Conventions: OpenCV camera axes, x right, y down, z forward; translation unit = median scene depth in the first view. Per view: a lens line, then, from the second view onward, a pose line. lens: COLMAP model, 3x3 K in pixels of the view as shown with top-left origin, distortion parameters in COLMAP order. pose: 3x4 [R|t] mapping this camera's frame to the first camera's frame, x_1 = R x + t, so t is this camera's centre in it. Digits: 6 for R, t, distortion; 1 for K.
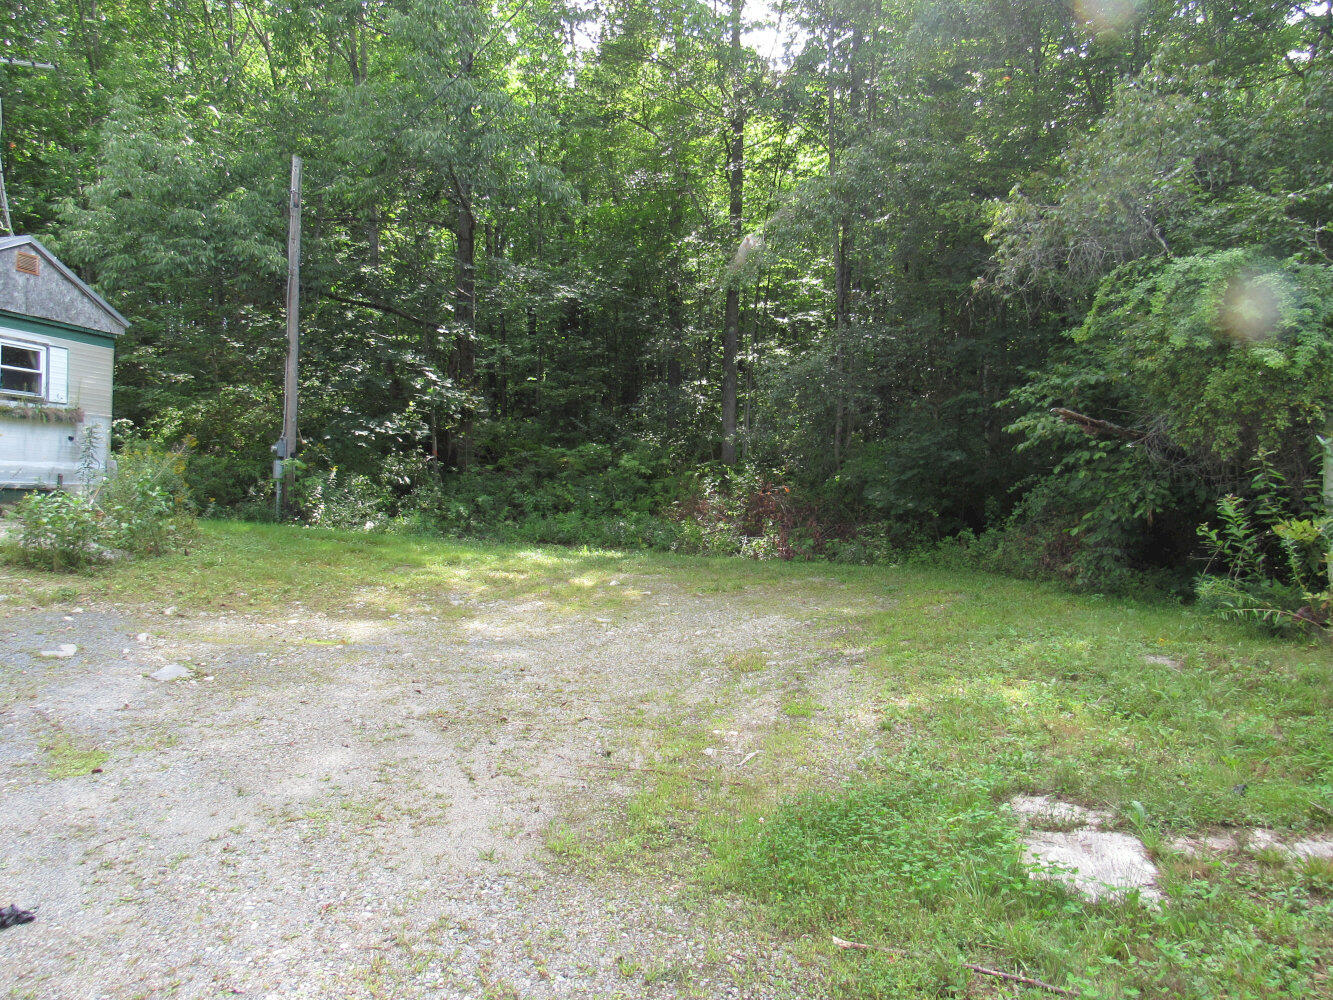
lens RADIAL K [[942.8, 0, 657.1], [0, 942.8, 494.9], [0, 0, 1]] dist [-0.027606, 0.009636]
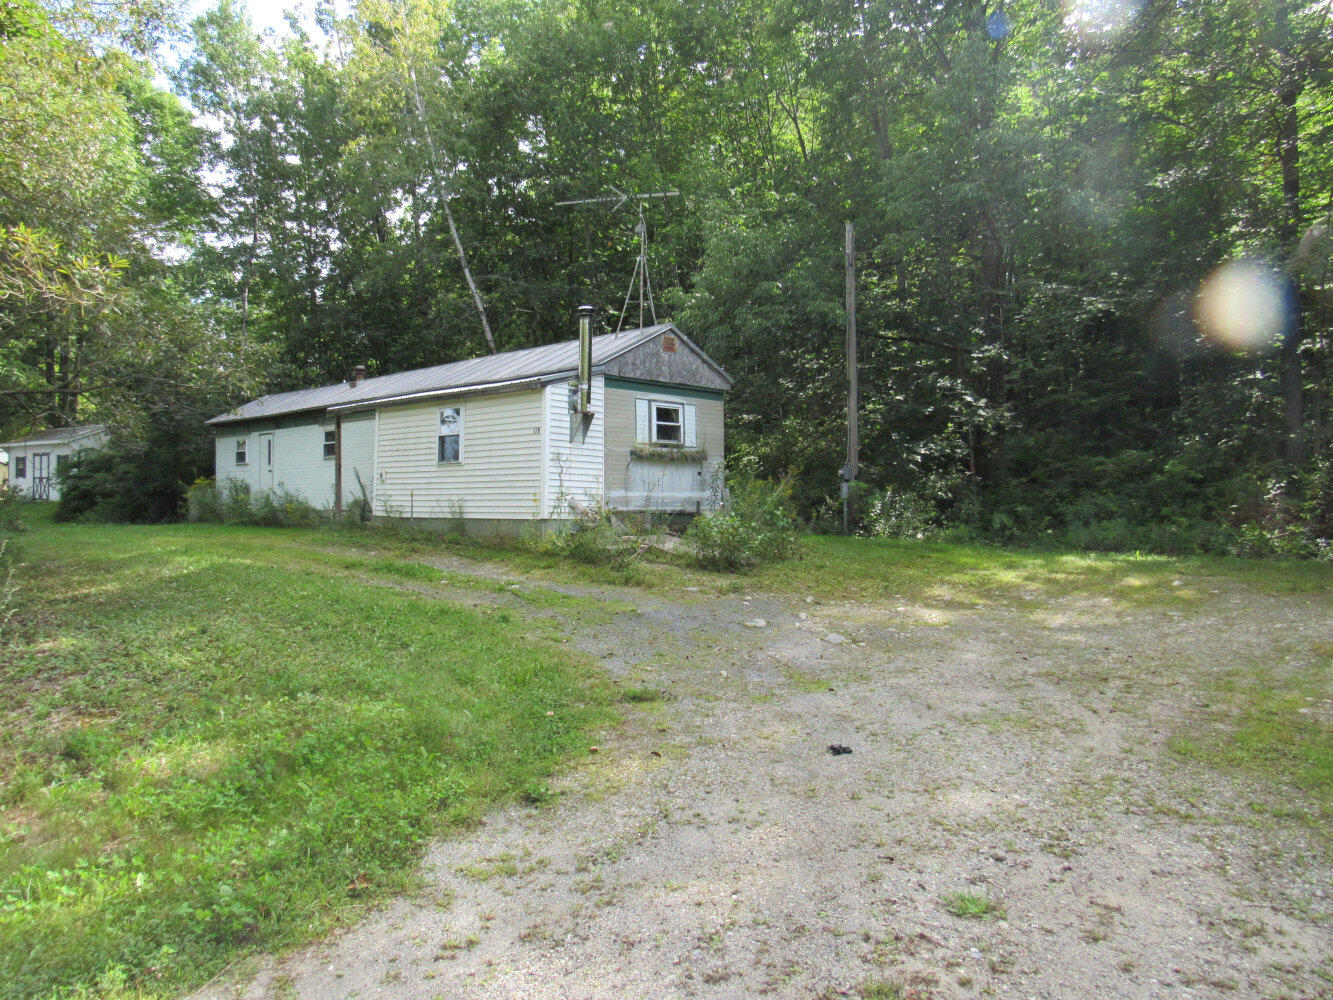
lens RADIAL K [[942.8, 0, 668.1], [0, 942.8, 501.7], [0, 0, 1]] dist [-0.027606, 0.009636]
pose [[0.870562, -0.039177, -0.490496, -0.021035], [0.033825, 0.999232, -0.019776, 0.003337], [0.490894, 0.000625, 0.871219, -0.156468]]
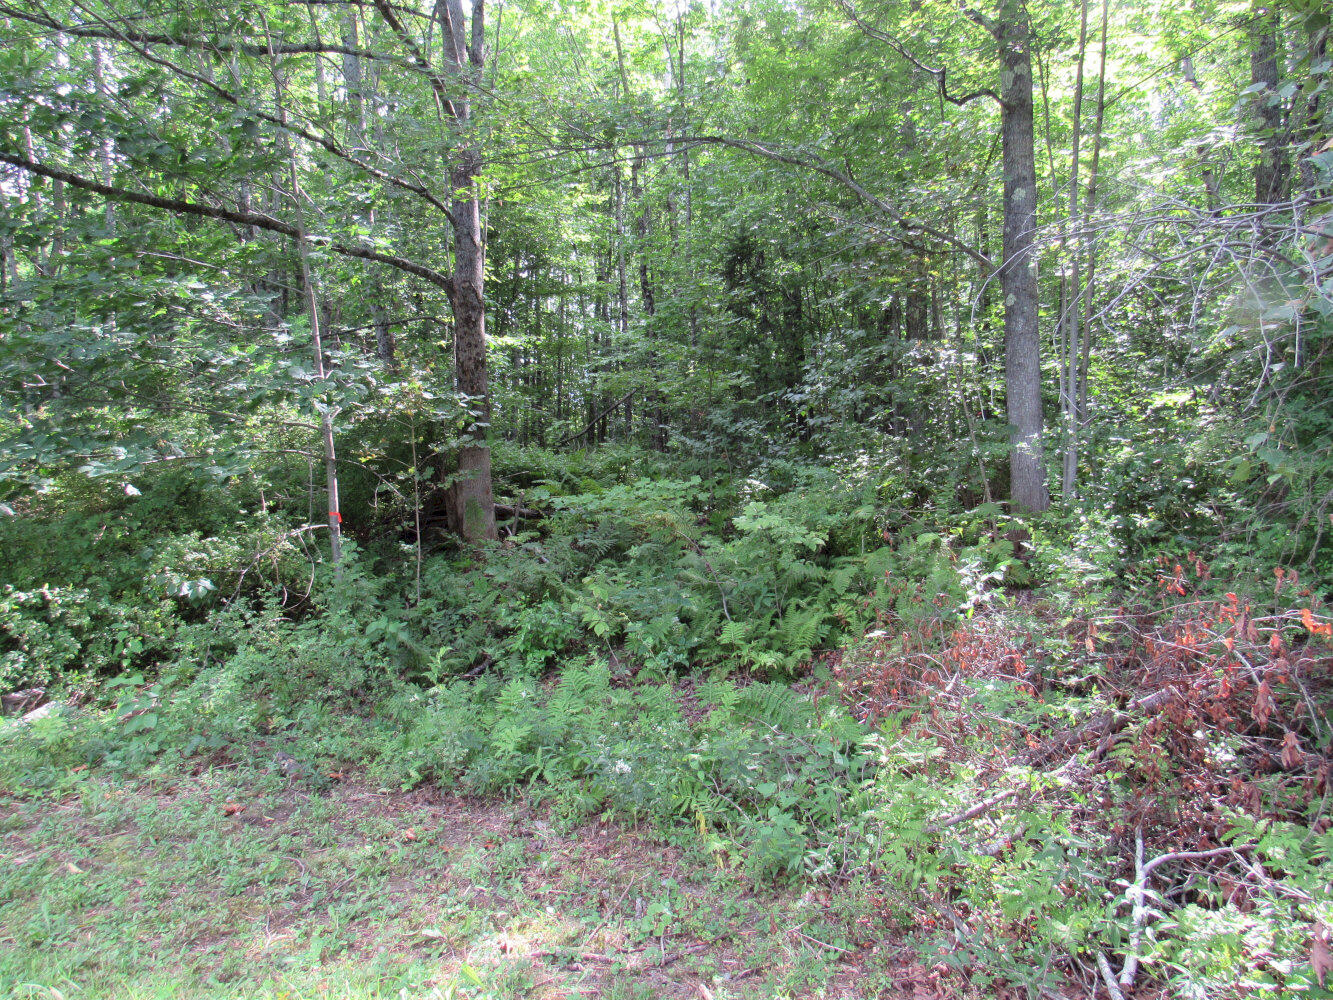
lens RADIAL K [[942.8, 0, 663.1], [0, 942.8, 508.2], [0, 0, 1]] dist [-0.027606, 0.009636]
pose [[0.959422, -0.042249, -0.278790, 0.060346], [0.030970, 0.998518, -0.044741, -0.034828], [0.280267, 0.034291, 0.959309, 0.916937]]
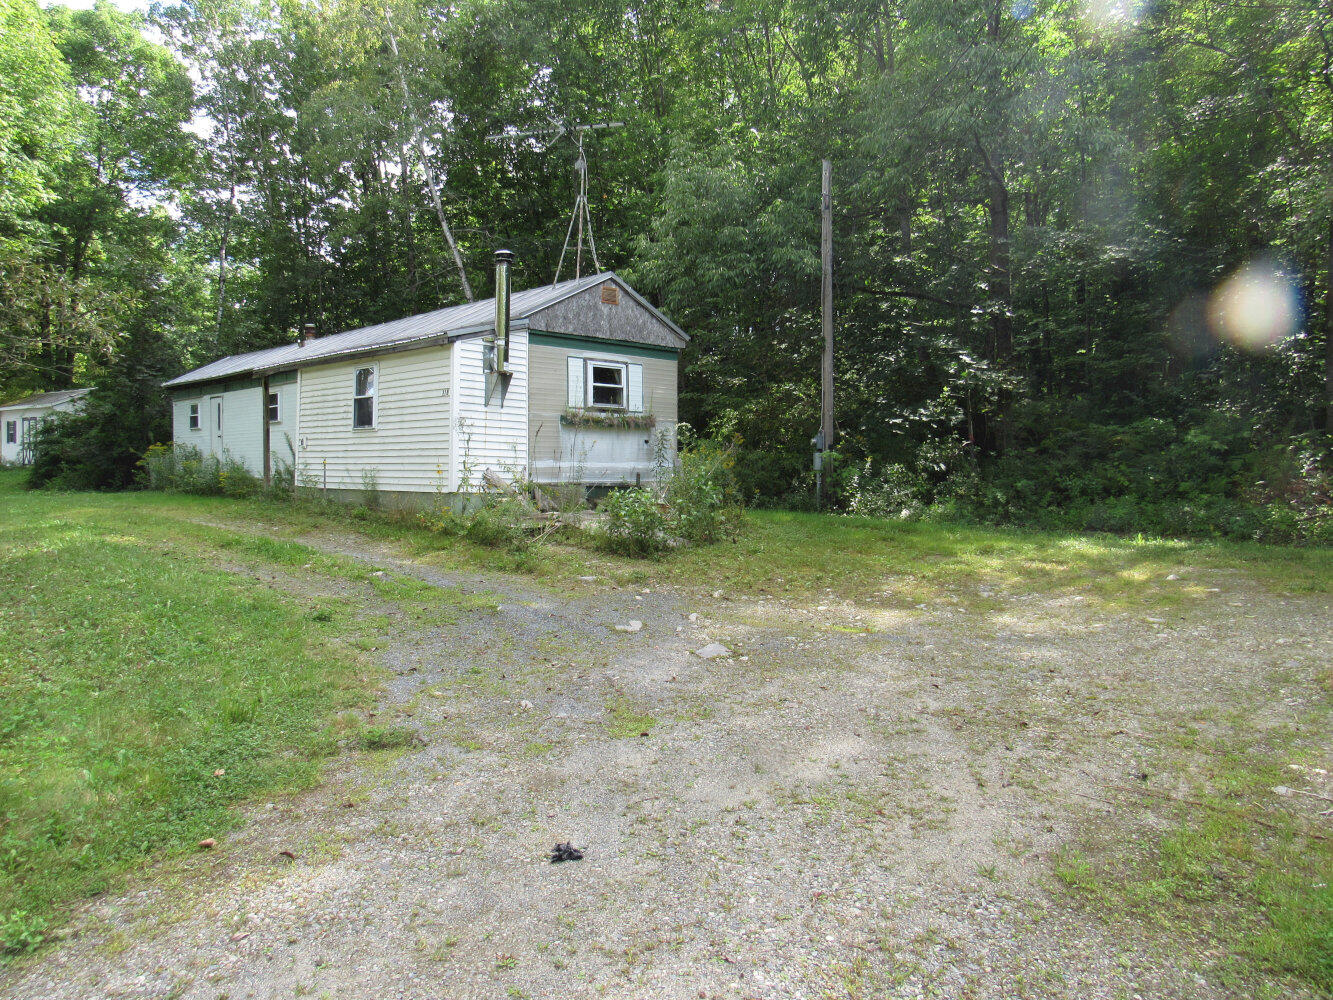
lens RADIAL K [[942.8, 0, 671.6], [0, 942.8, 498.6], [0, 0, 1]] dist [-0.027606, 0.009636]
pose [[0.851288, -0.016567, -0.524438, 0.012865], [0.026536, 0.999582, 0.011498, -0.001913], [0.524028, -0.023705, 0.851371, 0.013447]]
